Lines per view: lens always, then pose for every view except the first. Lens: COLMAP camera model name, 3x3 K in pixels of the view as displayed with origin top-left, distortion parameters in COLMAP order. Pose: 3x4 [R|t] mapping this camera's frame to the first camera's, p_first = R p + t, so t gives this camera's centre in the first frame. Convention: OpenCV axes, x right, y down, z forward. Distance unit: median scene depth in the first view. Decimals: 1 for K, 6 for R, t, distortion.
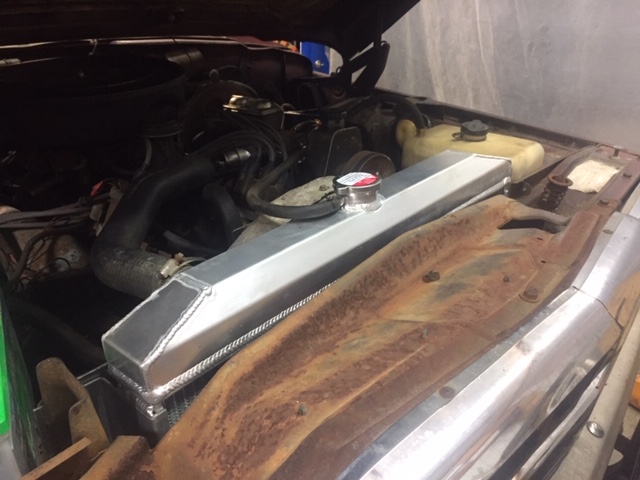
lens RADIAL K [[552.1, 0, 320.0], [0, 552.1, 240.0], [0, 0, 1]] dist [0.050618, -0.012358]
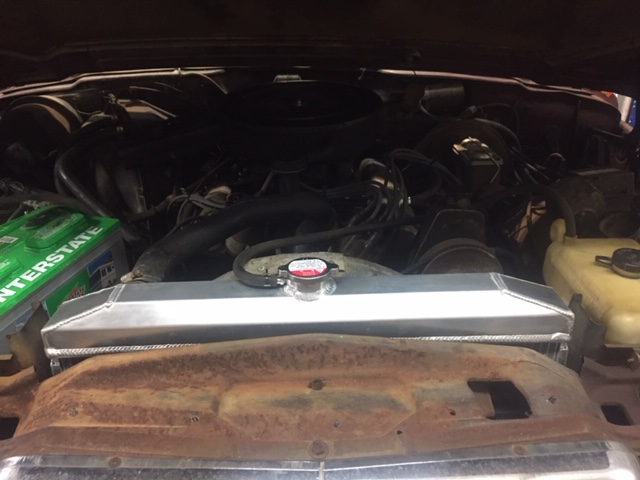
lens RADIAL K [[552.1, 0, 320.0], [0, 552.1, 240.0], [0, 0, 1]] dist [0.050618, -0.012358]
pose [[0.695091, 0.347525, -0.629344, 0.761543], [-0.324697, 0.932786, 0.156469, -0.345477], [0.641421, 0.095586, 0.761212, 0.205922]]
